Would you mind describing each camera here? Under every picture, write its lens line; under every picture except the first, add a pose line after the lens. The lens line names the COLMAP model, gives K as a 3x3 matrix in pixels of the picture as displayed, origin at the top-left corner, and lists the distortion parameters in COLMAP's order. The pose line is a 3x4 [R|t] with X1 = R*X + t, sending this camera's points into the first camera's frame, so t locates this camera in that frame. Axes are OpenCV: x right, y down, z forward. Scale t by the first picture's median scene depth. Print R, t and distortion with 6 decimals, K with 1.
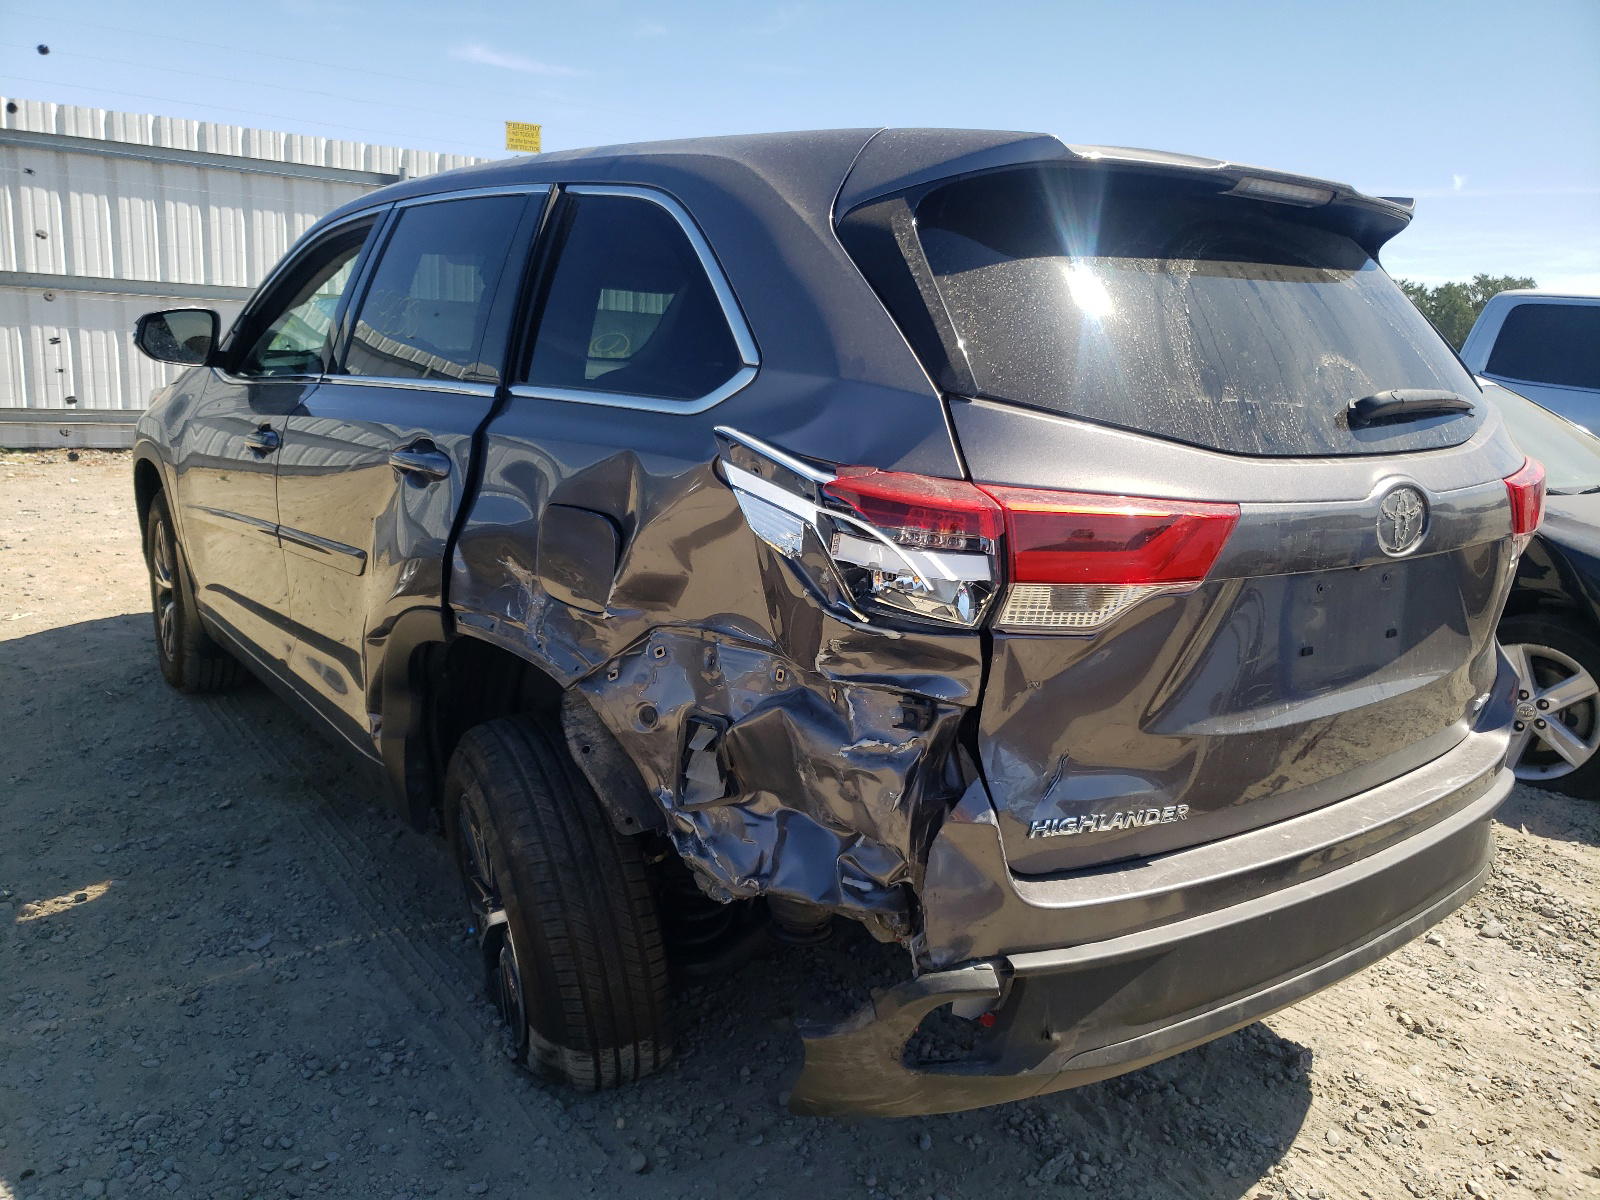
lens RADIAL K [[1208.8, 0, 907.7], [0, 1208.8, 414.8], [0, 0, 1]] dist [0.096902, -0.077056]
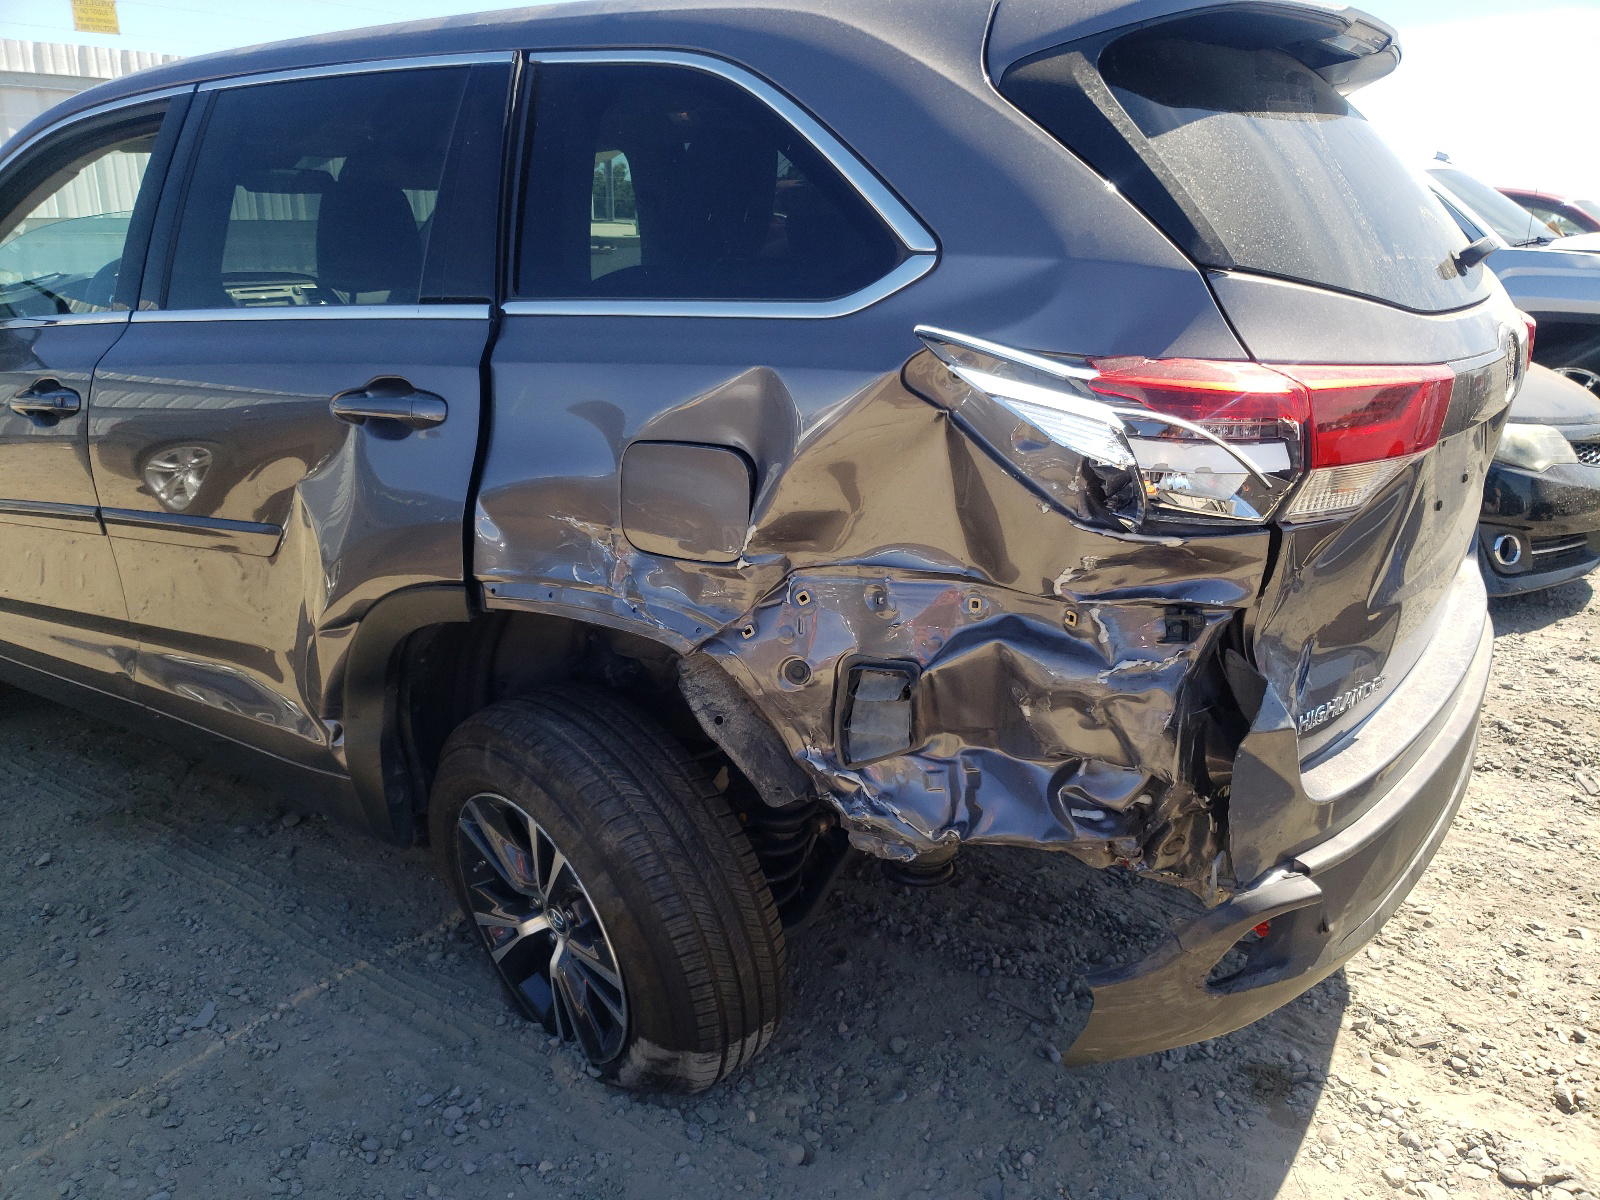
lens RADIAL K [[1218.2, 0, 799.7], [0, 1218.2, 394.7], [0, 0, 1]] dist [0.033998, -0.006962]
pose [[0.955967, -0.095105, 0.277637, -0.430480], [0.074718, 0.993733, 0.083137, -0.018779], [-0.283804, -0.058732, 0.957082, 0.185692]]
